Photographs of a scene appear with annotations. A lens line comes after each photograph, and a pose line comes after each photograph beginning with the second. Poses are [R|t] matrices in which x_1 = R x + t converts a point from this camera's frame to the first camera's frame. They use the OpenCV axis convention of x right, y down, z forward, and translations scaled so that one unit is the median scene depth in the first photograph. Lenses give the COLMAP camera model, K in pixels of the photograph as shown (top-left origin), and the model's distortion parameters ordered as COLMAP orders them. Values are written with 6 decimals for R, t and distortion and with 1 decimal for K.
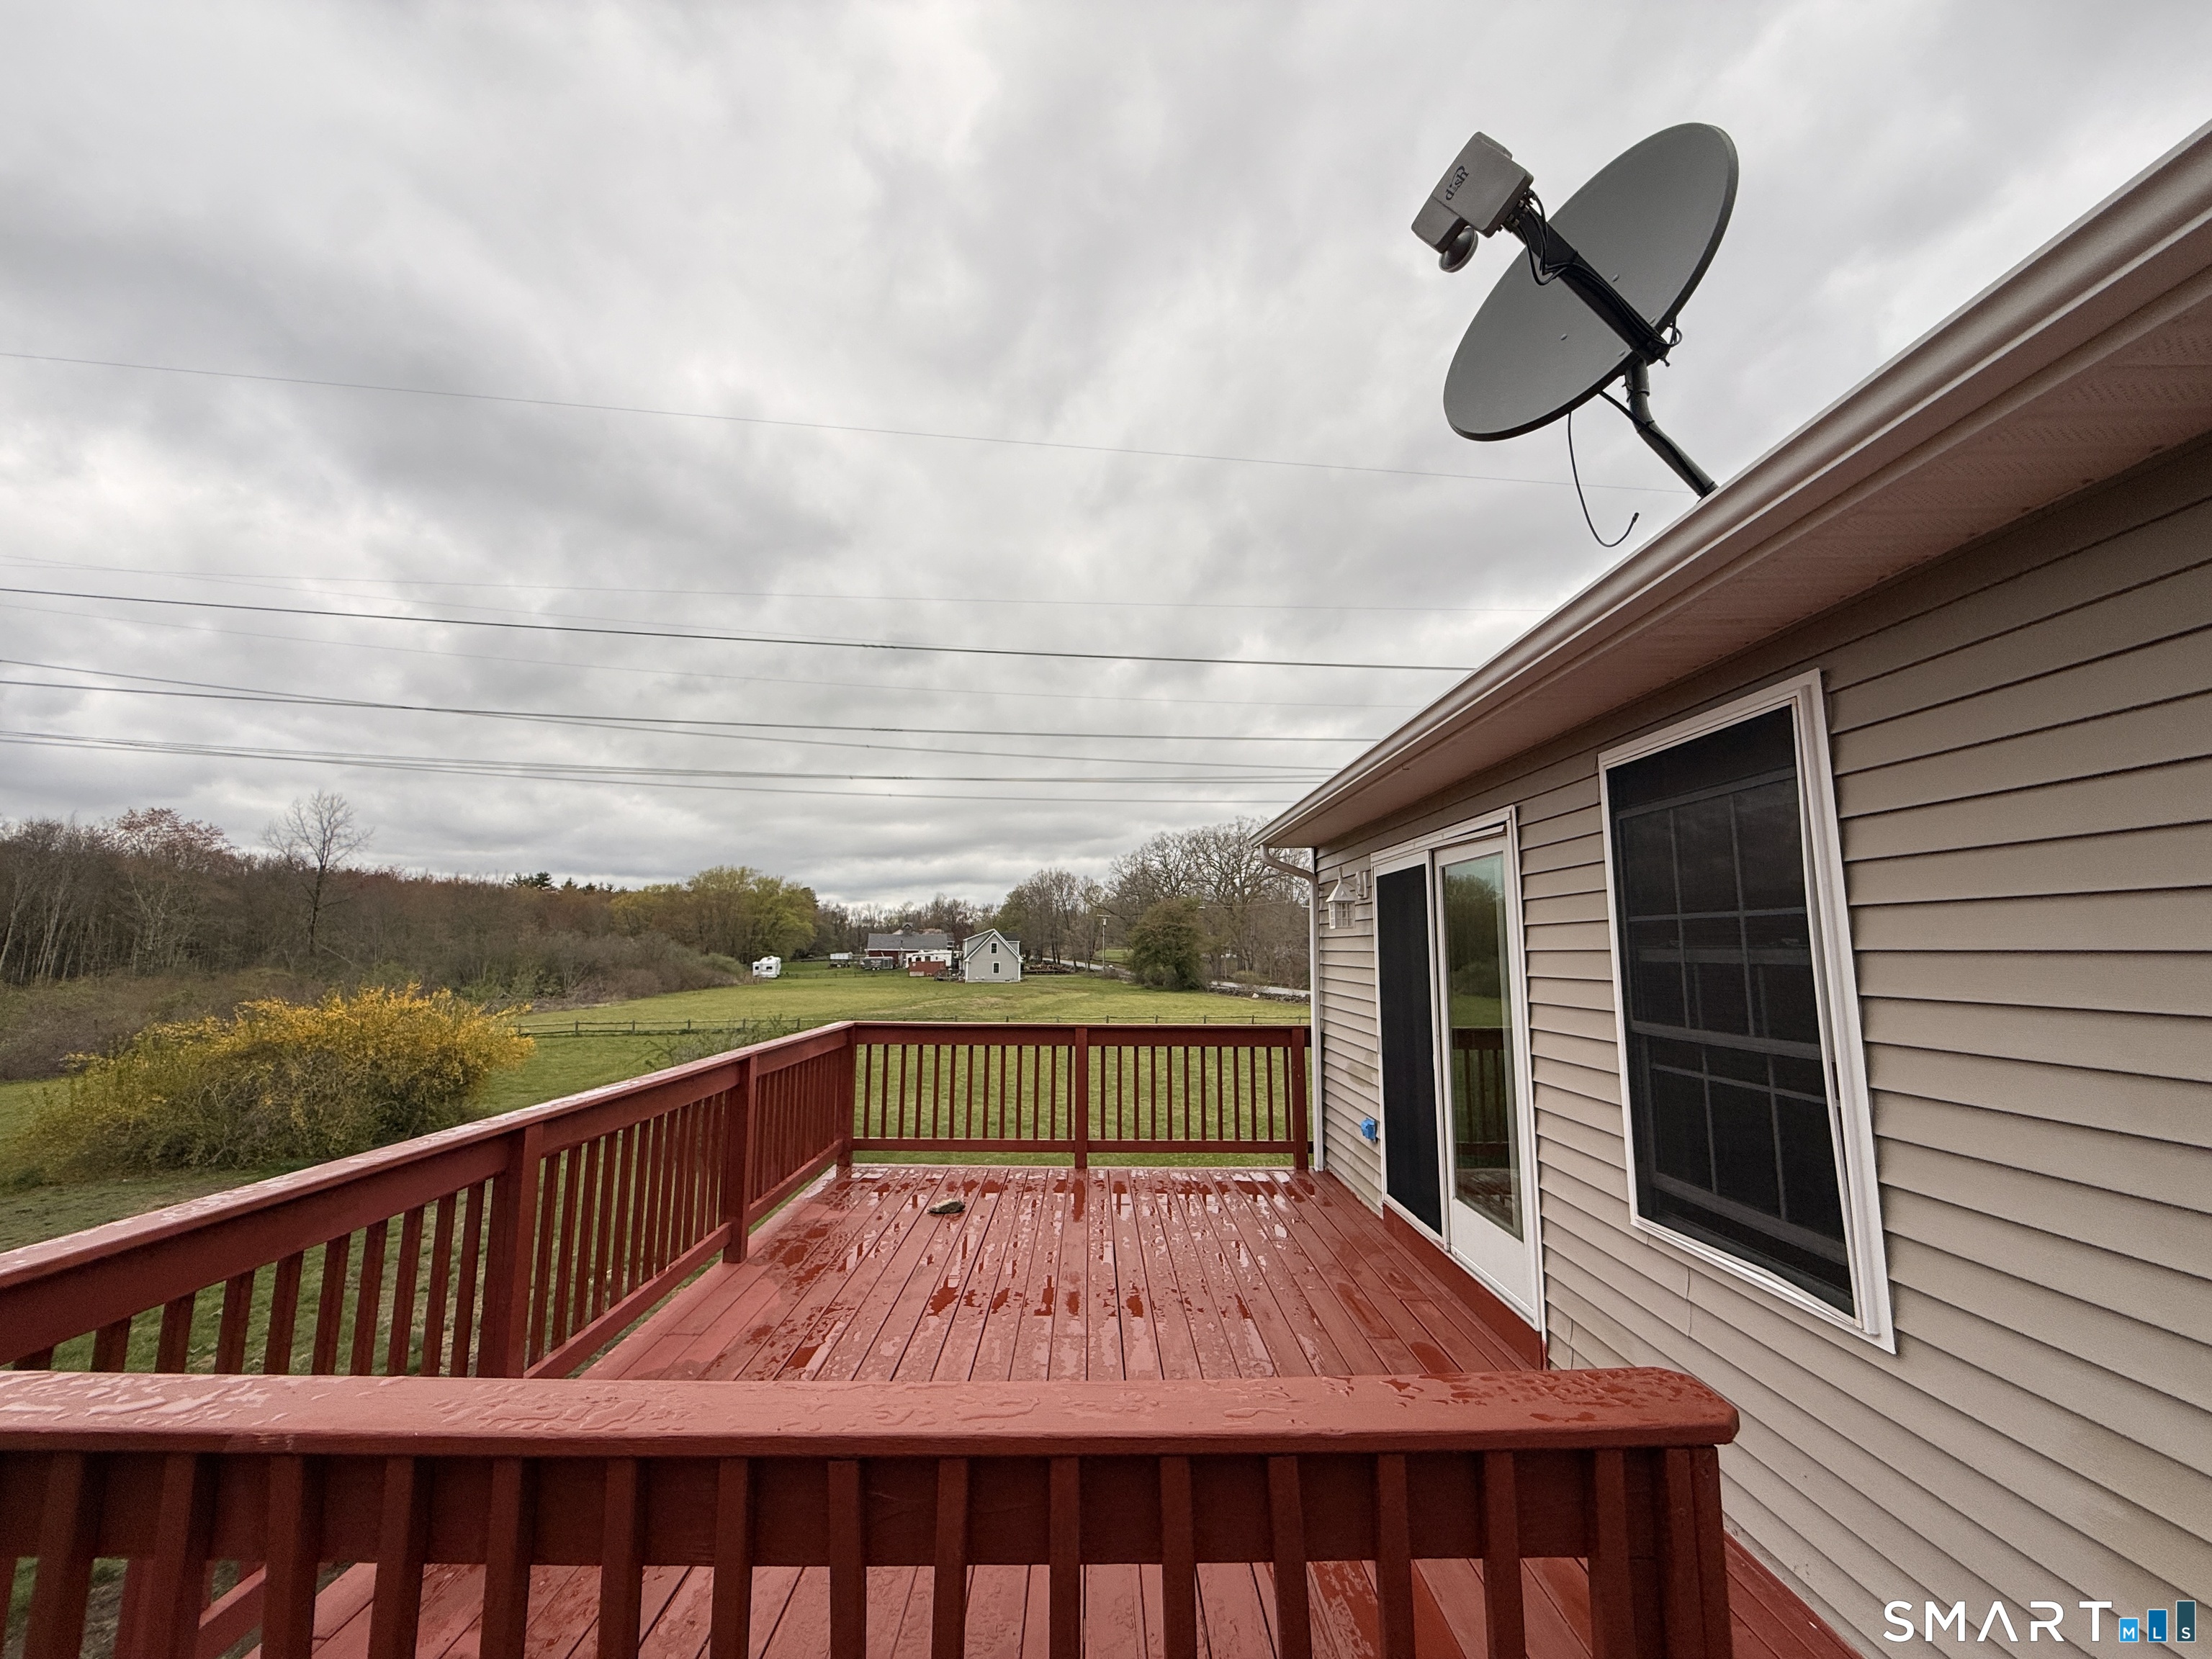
lens RADIAL K [[868.1, 0, 1106.0], [0, 868.1, 829.5], [0, 0, 1]] dist [0.000239, -0.000139]
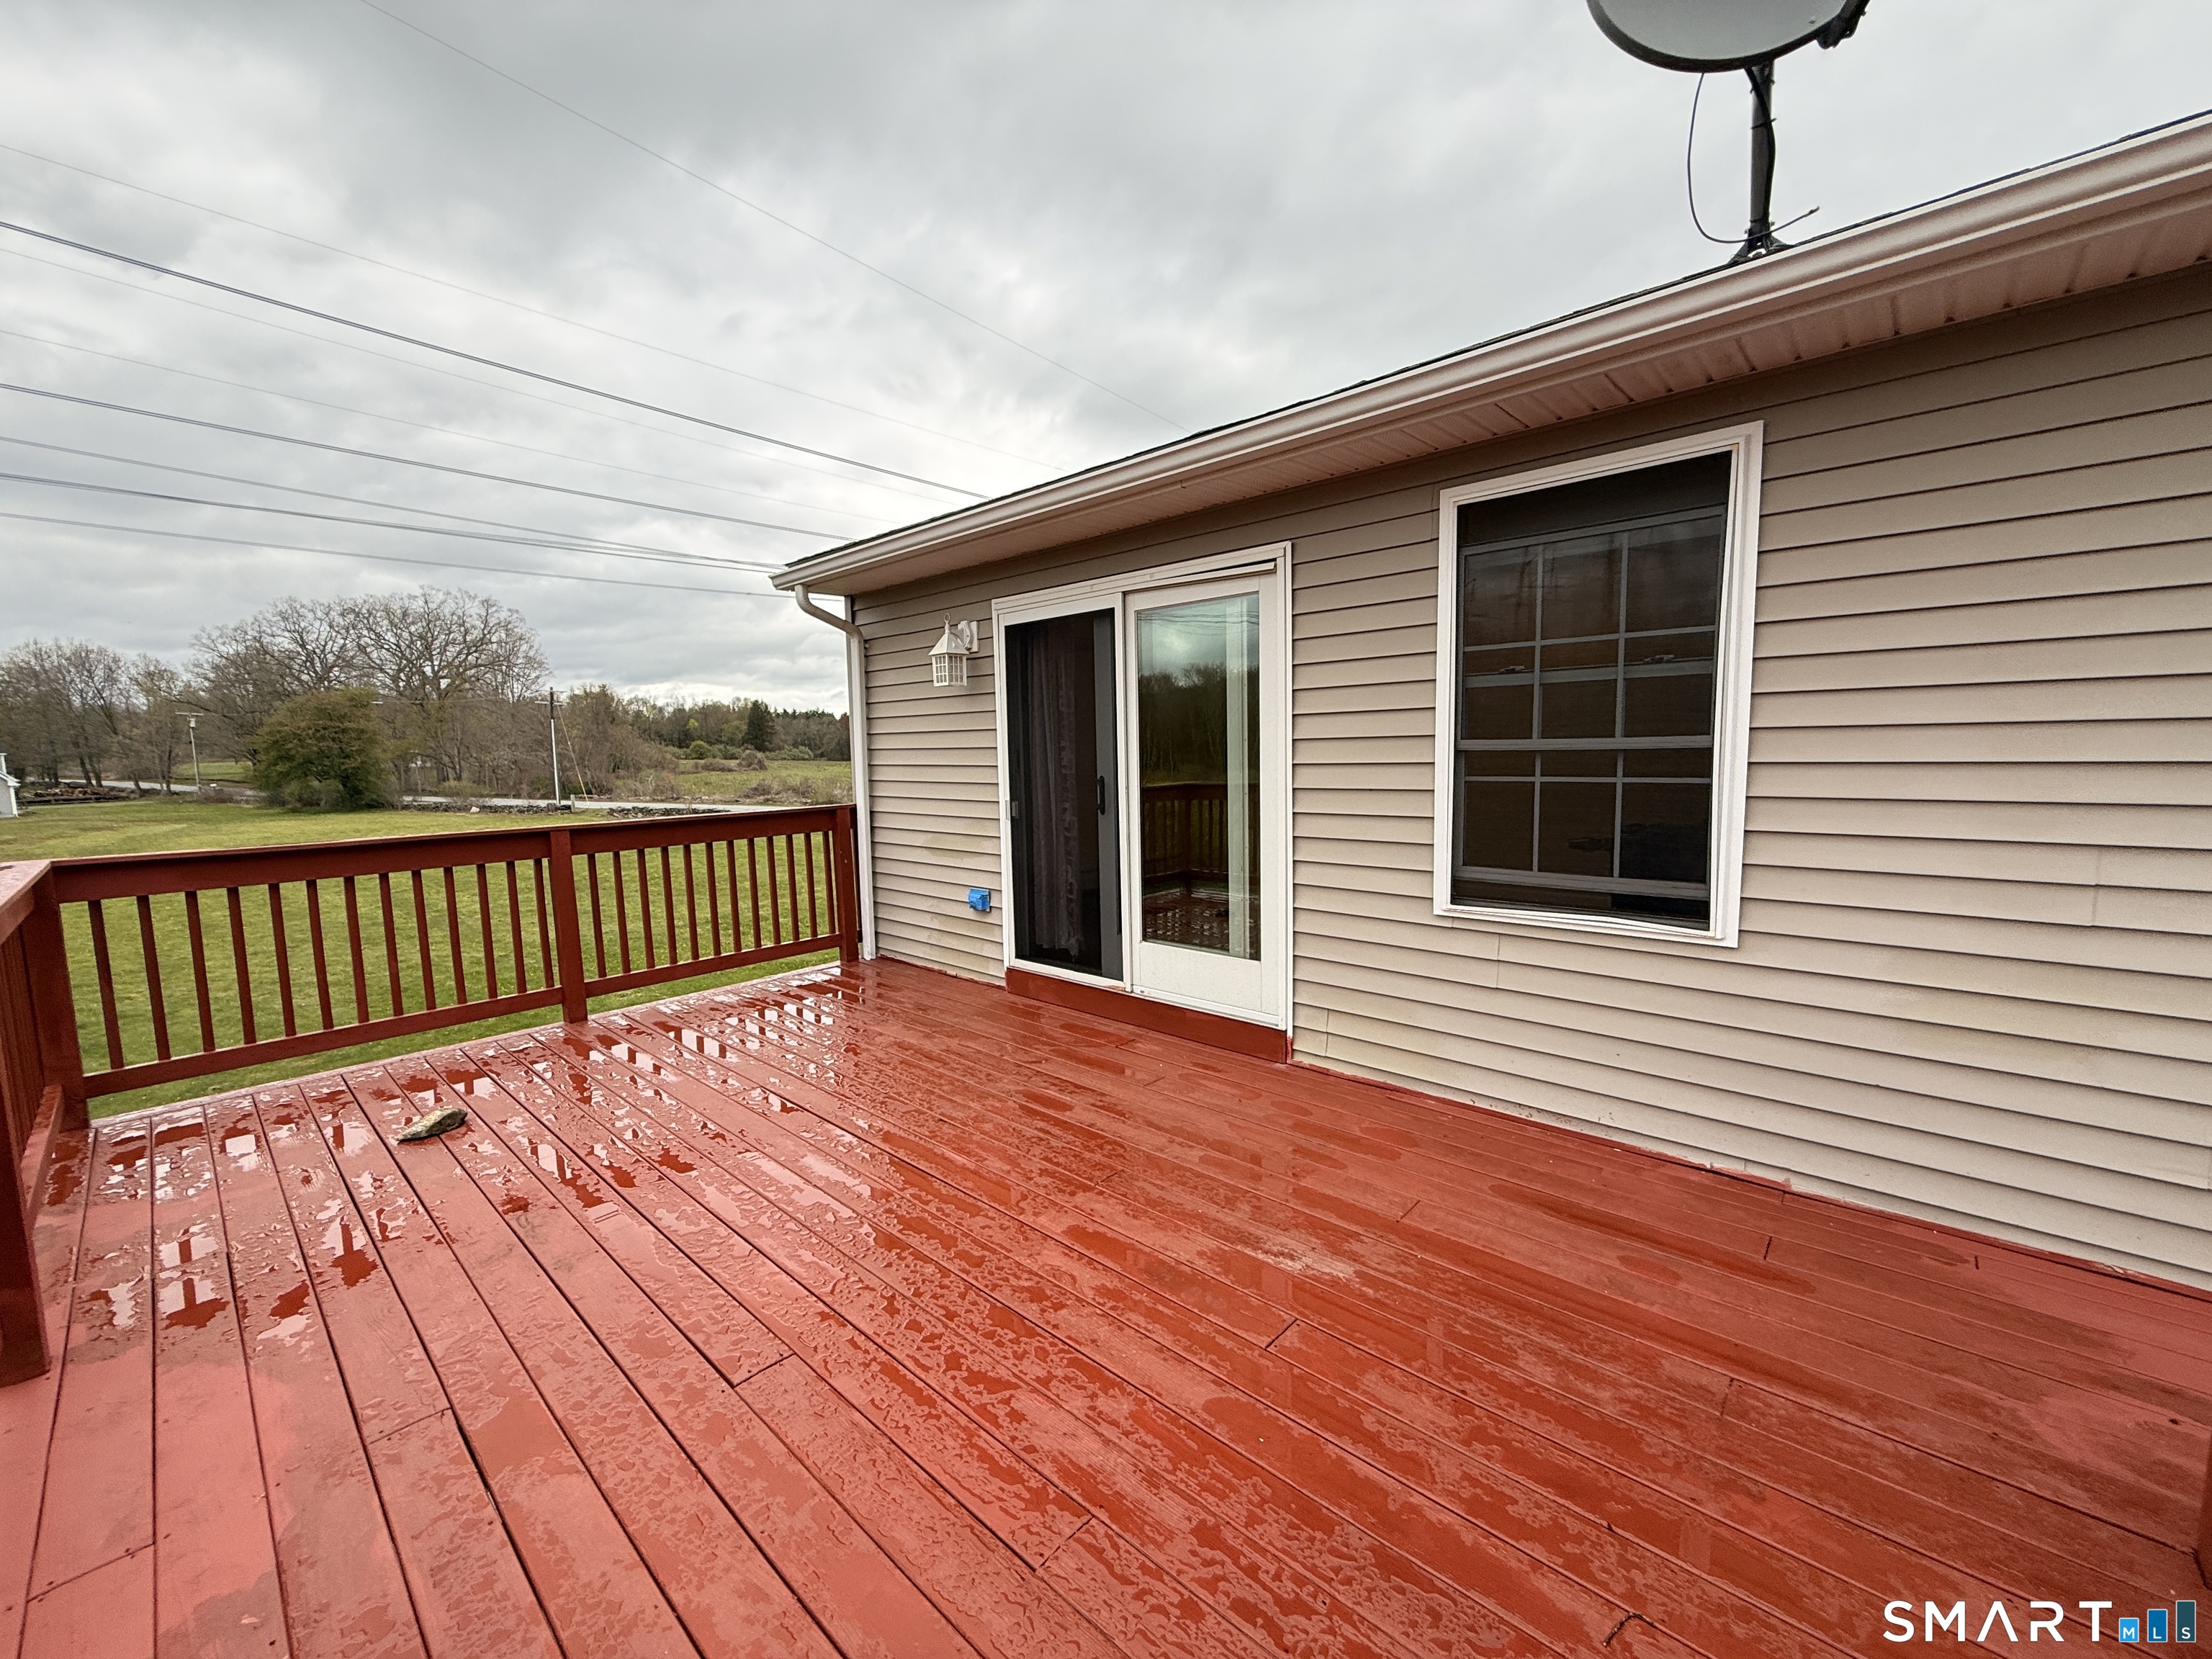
lens RADIAL K [[868.1, 0, 1106.0], [0, 868.1, 829.5], [0, 0, 1]] dist [0.000239, -0.000139]
pose [[0.693894, -0.093425, 0.713991, -0.353133], [-0.072636, 0.977409, 0.198485, 0.096037], [-0.716405, -0.189589, 0.671432, 0.370262]]
